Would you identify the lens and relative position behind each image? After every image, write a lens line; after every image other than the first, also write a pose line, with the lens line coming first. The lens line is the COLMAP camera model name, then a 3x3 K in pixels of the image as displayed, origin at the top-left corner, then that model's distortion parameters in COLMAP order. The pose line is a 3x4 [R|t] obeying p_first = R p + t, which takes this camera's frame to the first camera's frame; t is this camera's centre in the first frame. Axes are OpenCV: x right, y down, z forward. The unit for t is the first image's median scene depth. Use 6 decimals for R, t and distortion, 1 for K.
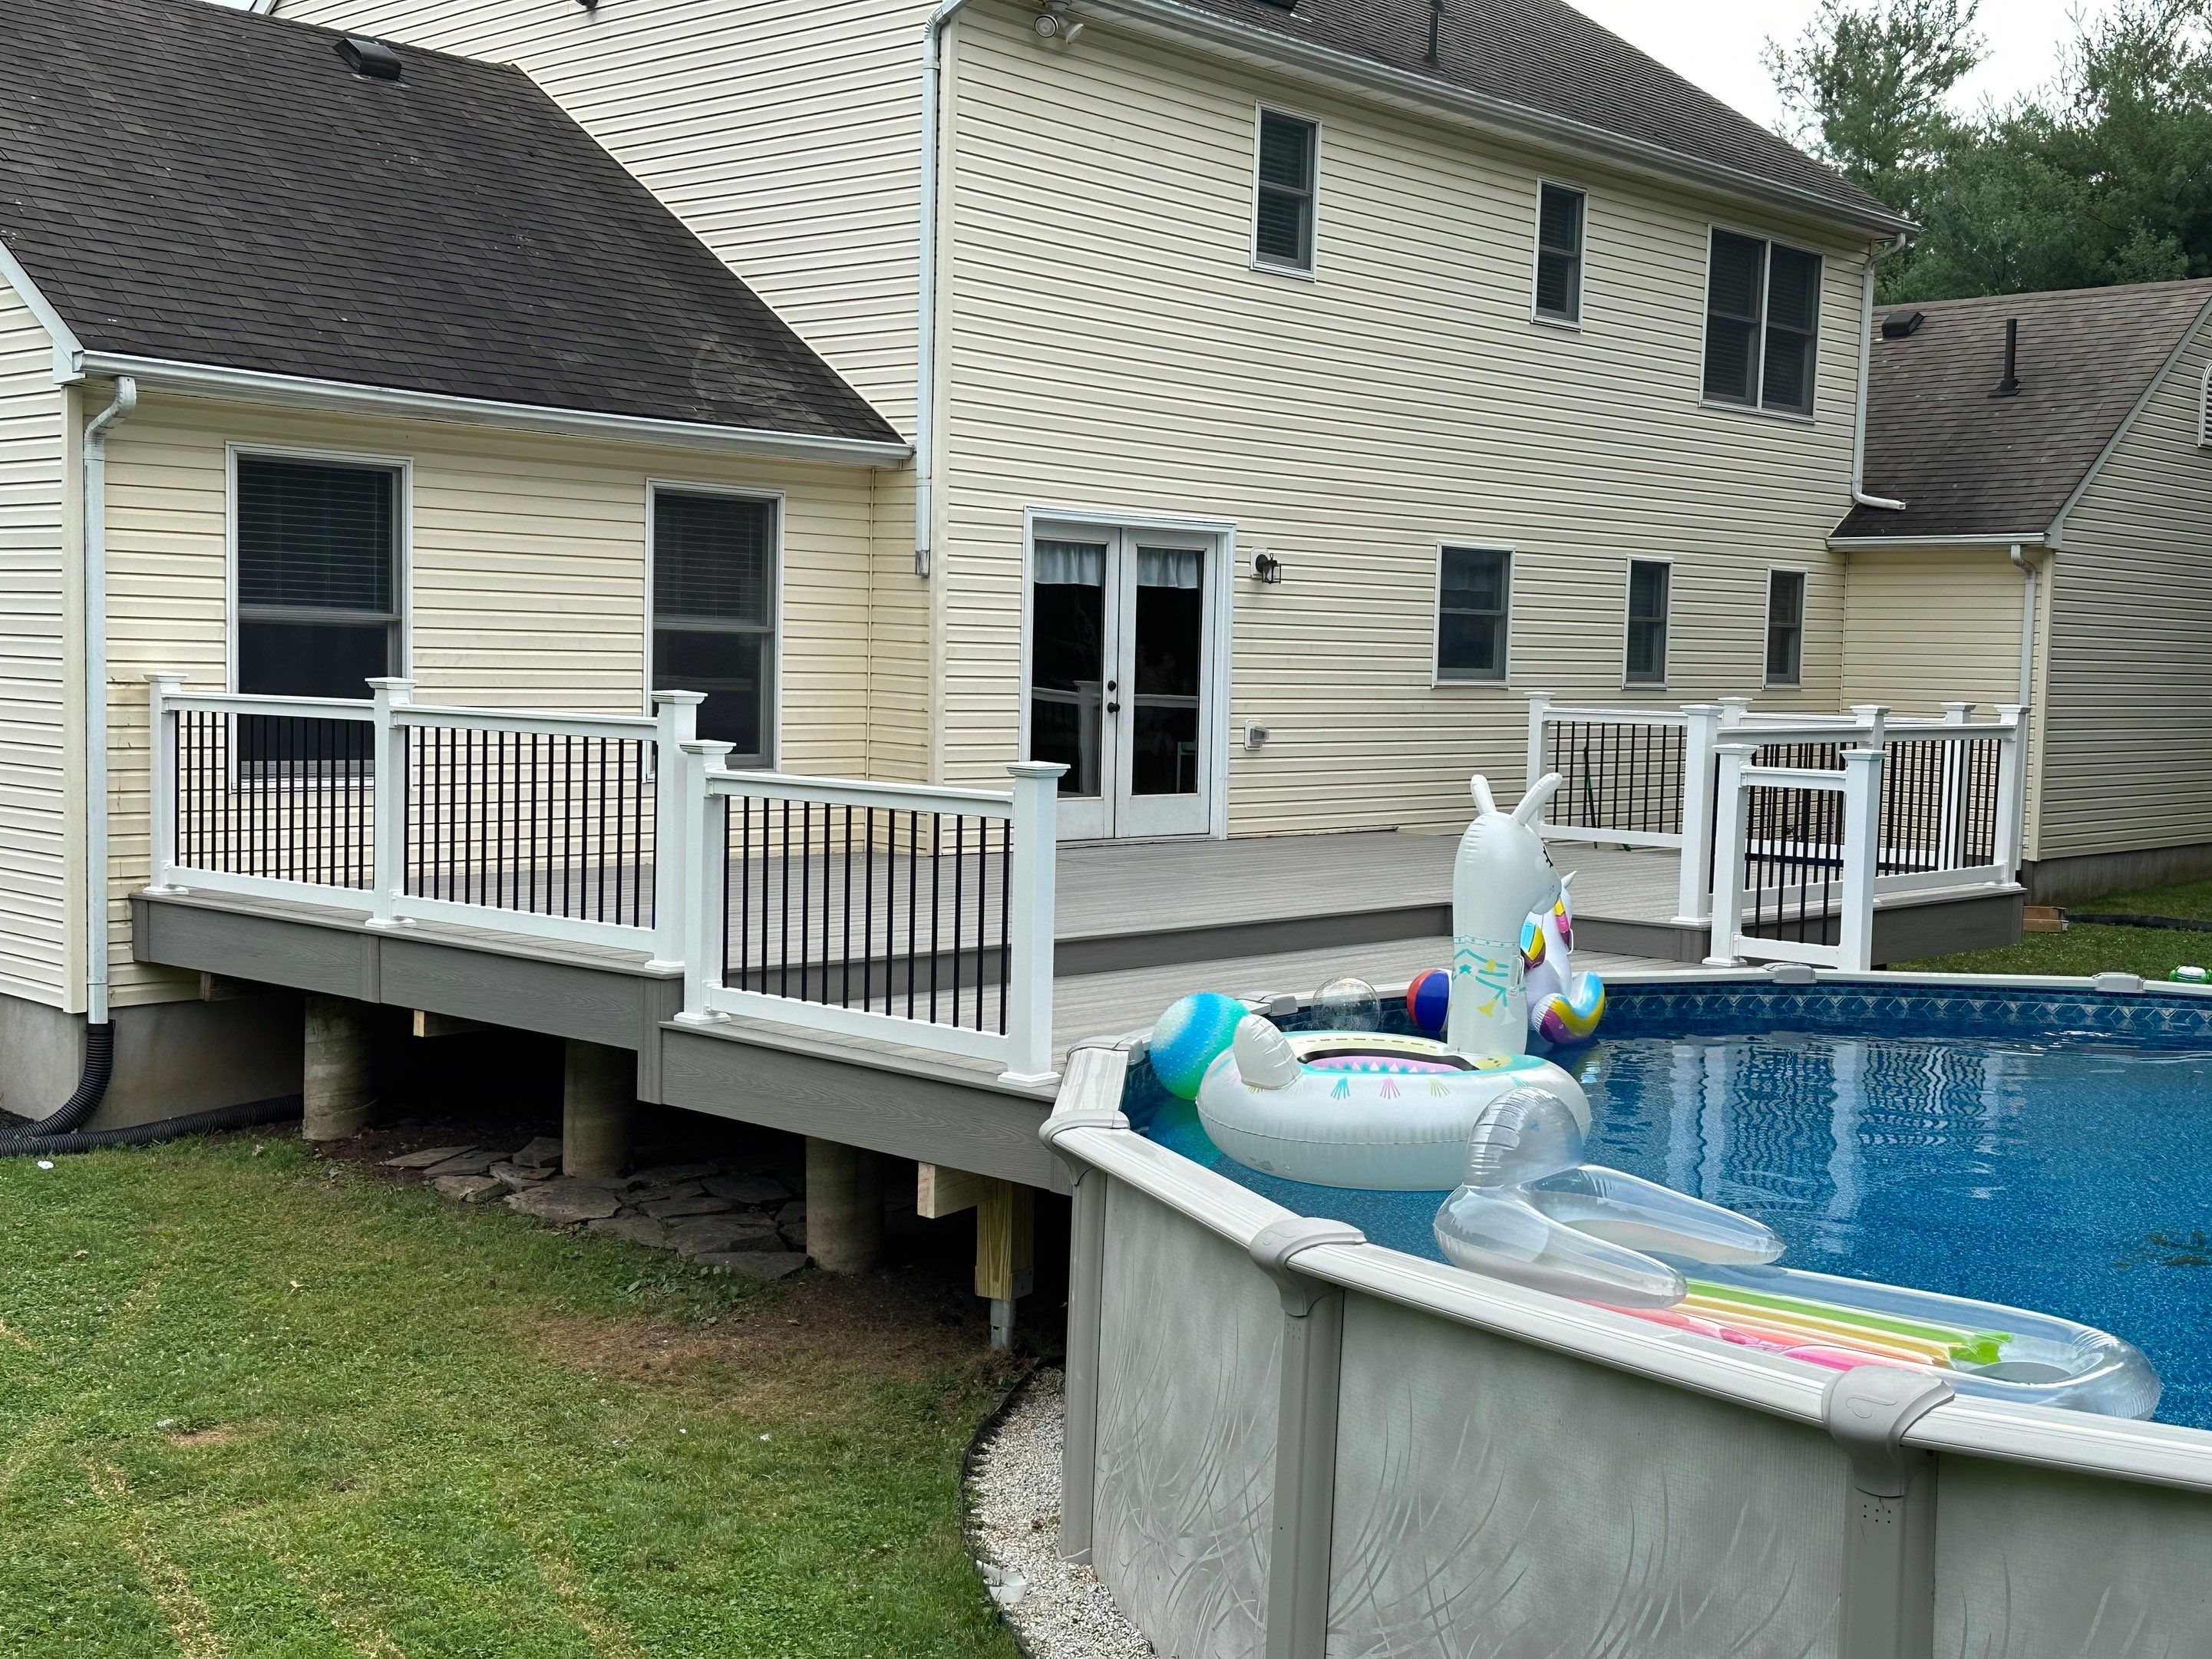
lens RADIAL K [[2581.0, 0, 1078.8], [0, 2581.0, 839.0], [0, 0, 1]] dist [0.155663, 0.010105]
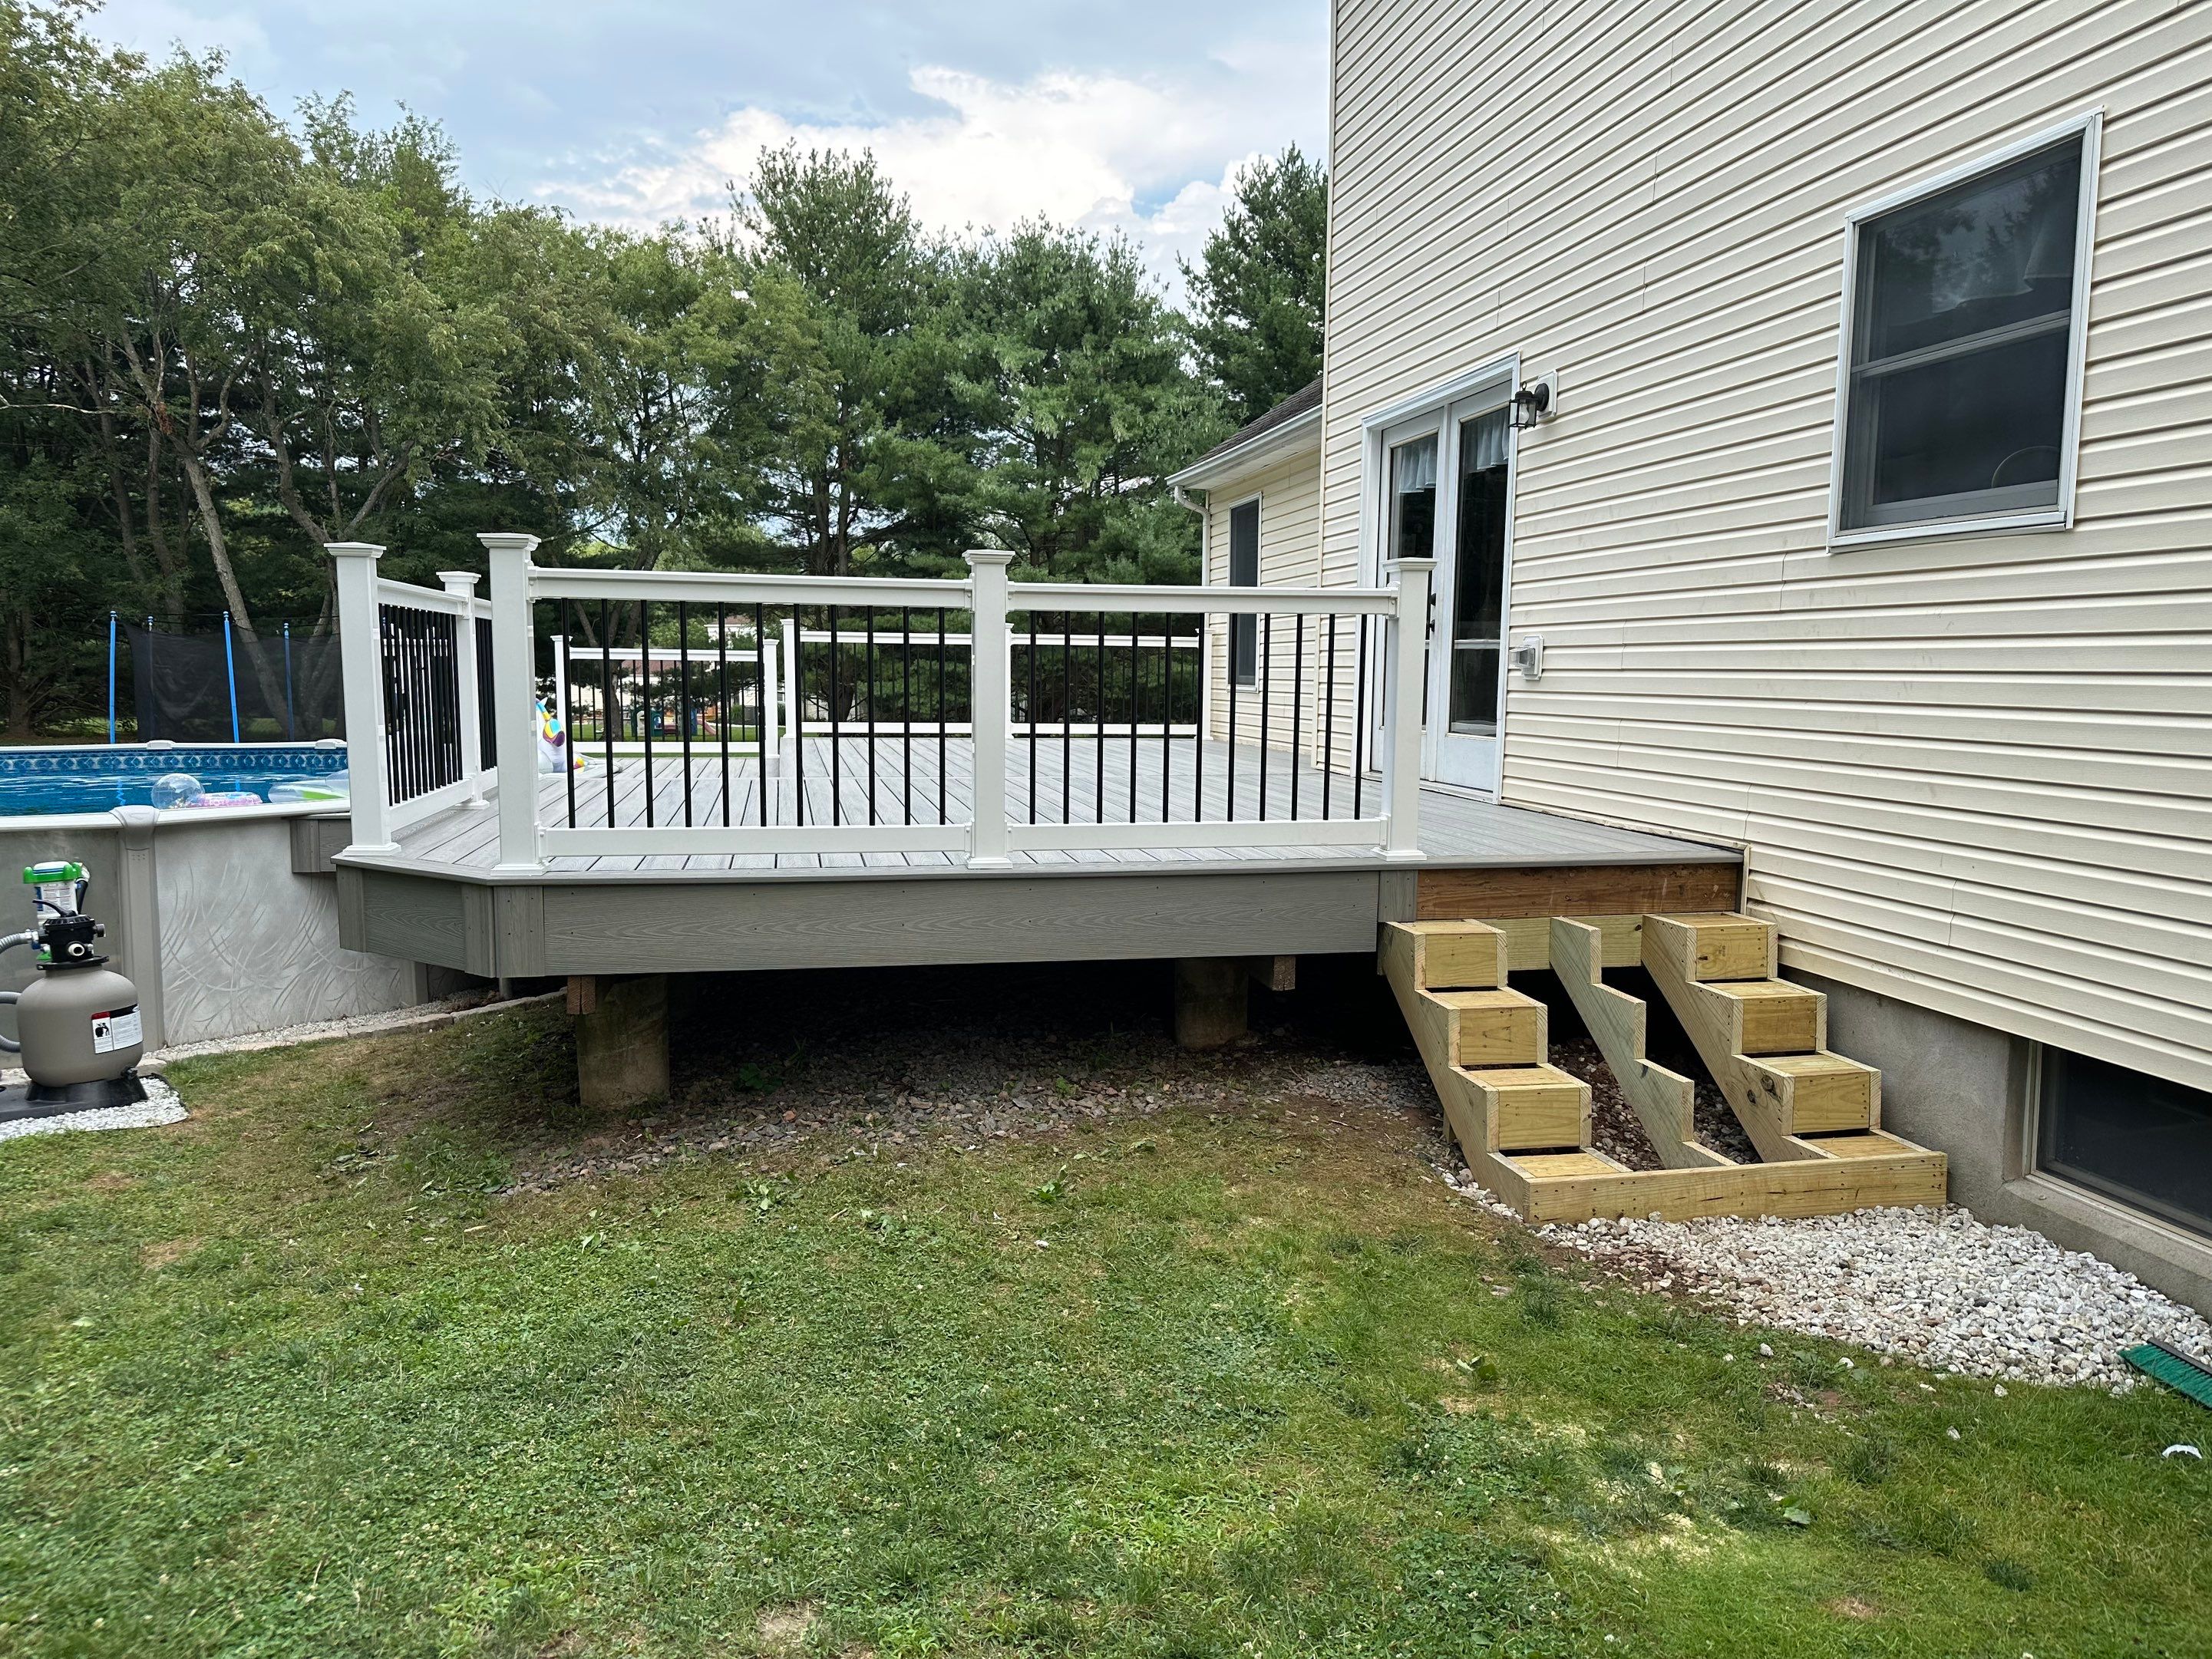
lens RADIAL K [[1557.6, 0, 1092.2], [0, 1557.6, 832.8], [0, 0, 1]] dist [0.102383, -0.174435]
pose [[-0.581632, 0.056697, -0.811474, 0.553049], [-0.081124, 0.988552, 0.127216, -0.044106], [0.809397, 0.139823, -0.570374, 1.343080]]
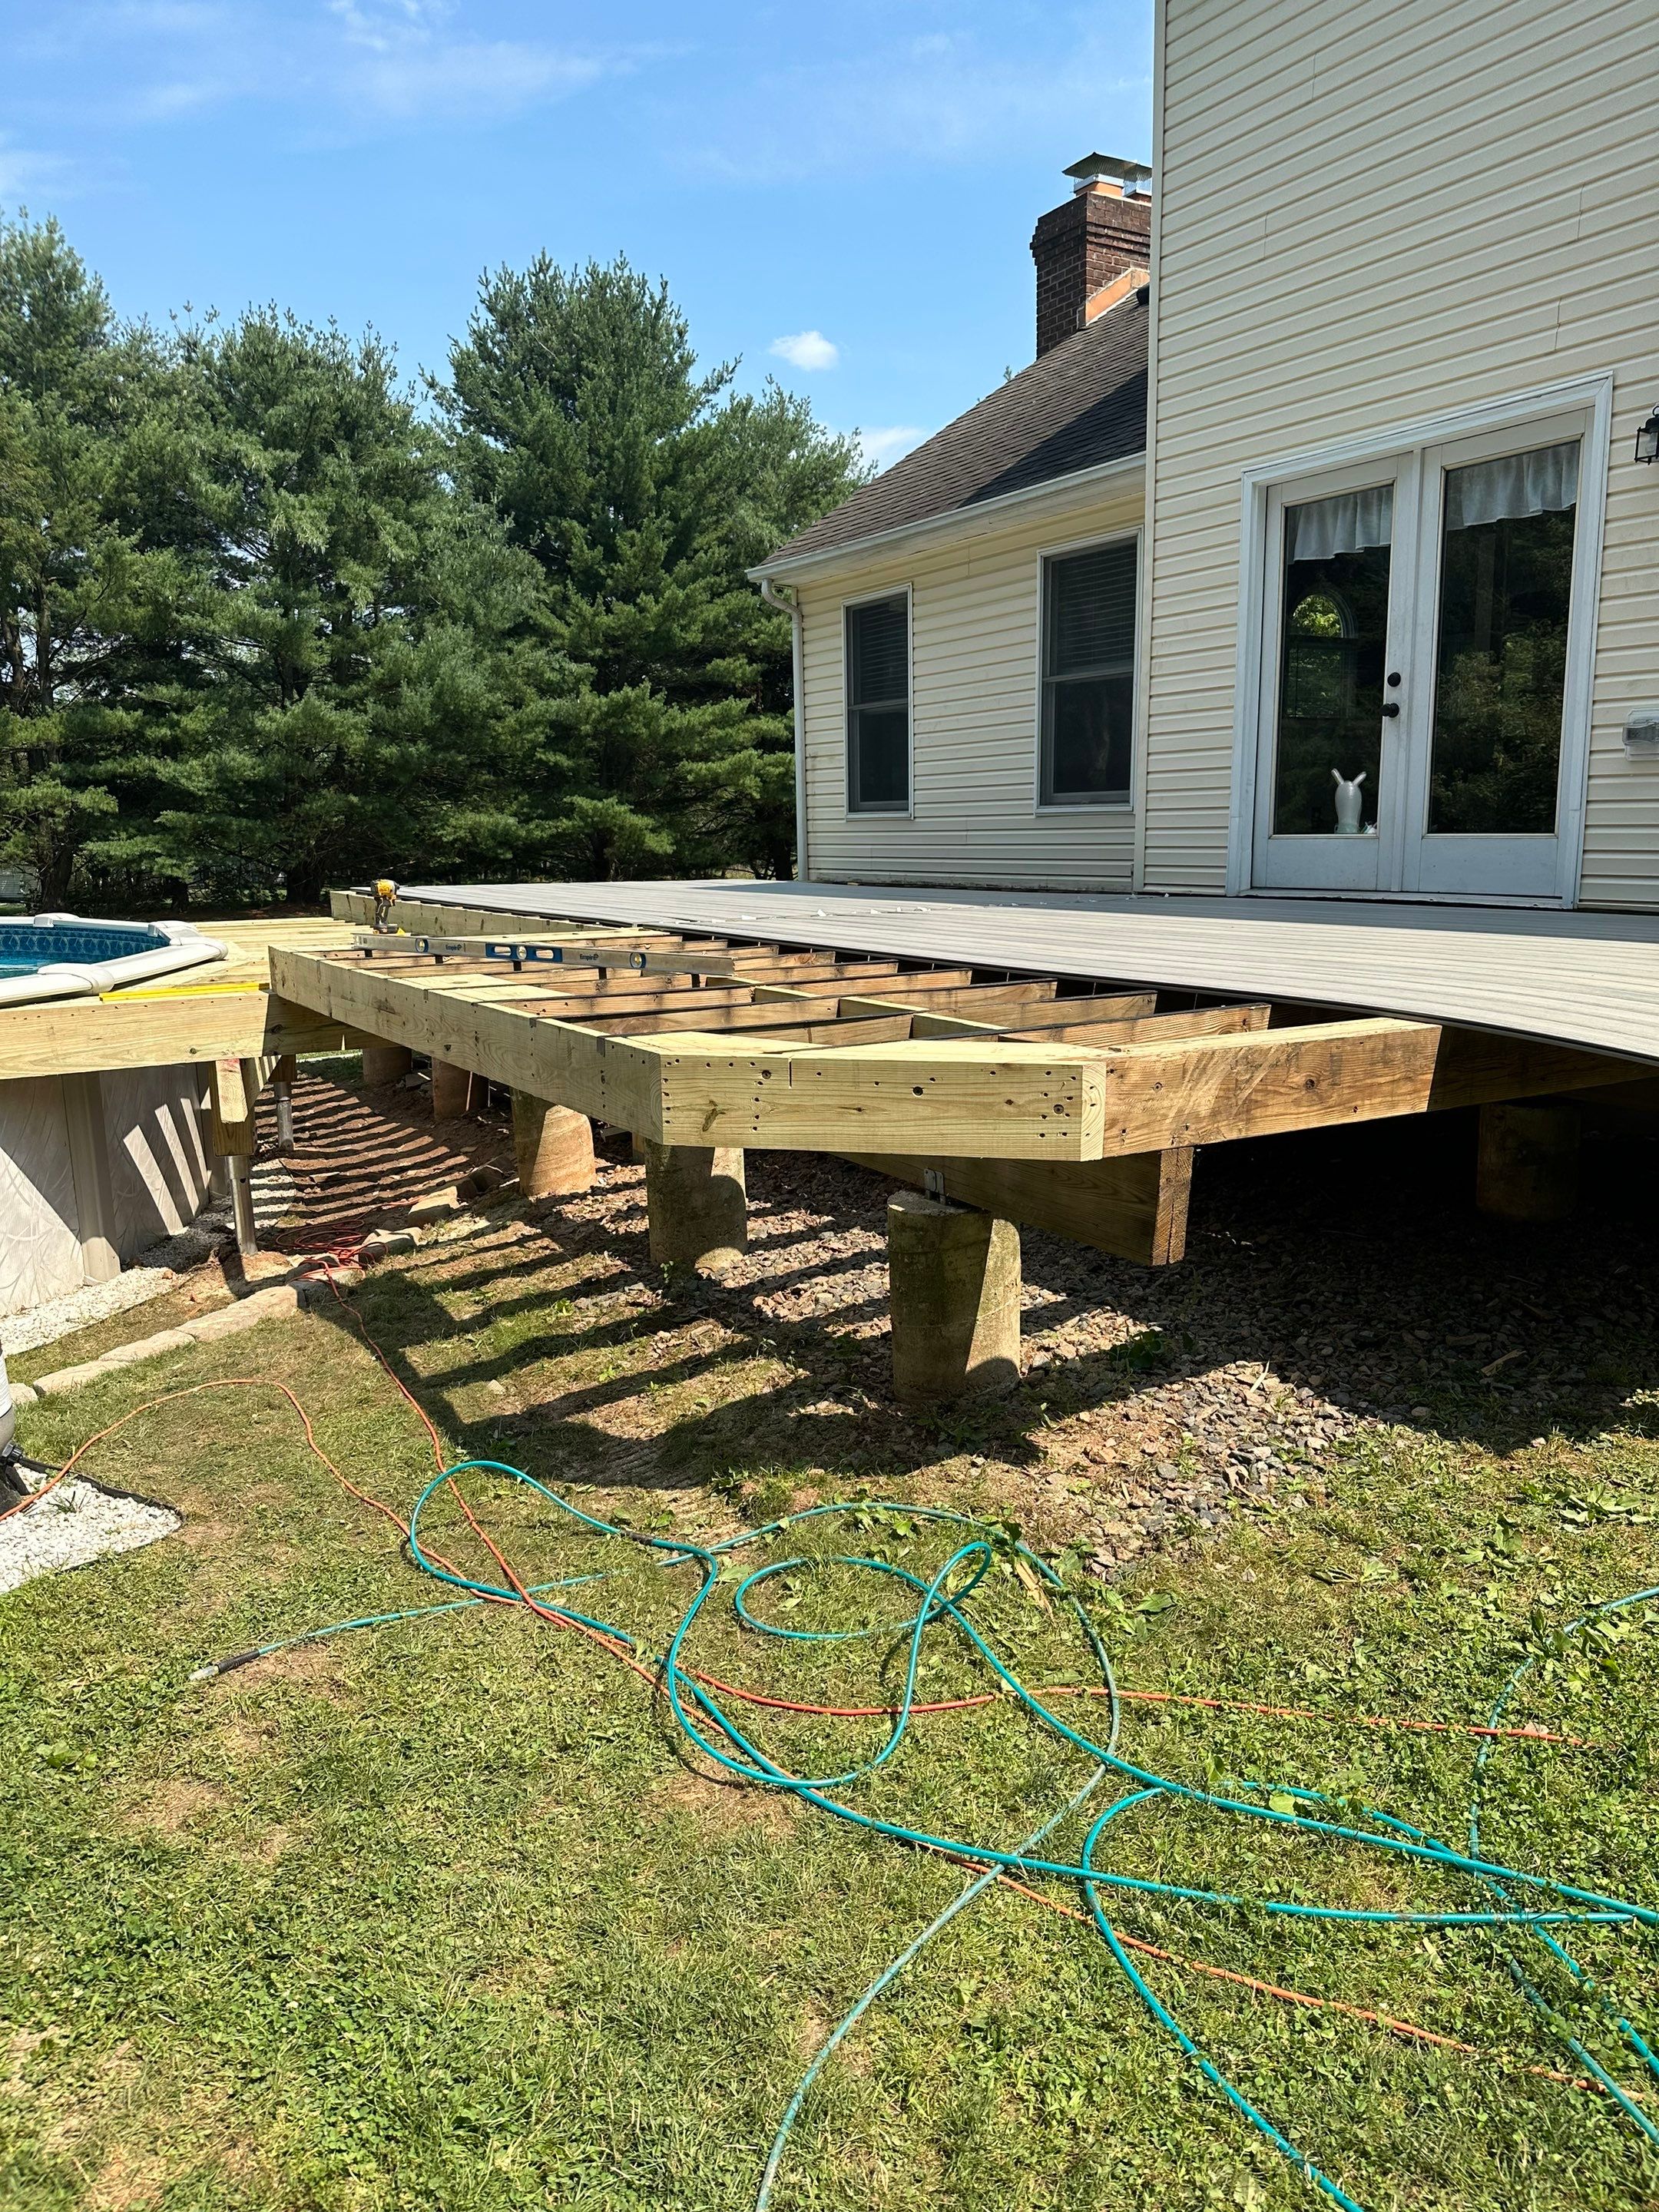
lens RADIAL K [[1557.8, 0, 821.7], [0, 1557.8, 1098.6], [0, 0, 1]] dist [0.102383, -0.174435]
pose [[-0.274596, 0.144754, -0.950601, 0.554452], [-0.062224, 0.983857, 0.167792, -0.008481], [0.959544, 0.105225, -0.261156, 1.078534]]
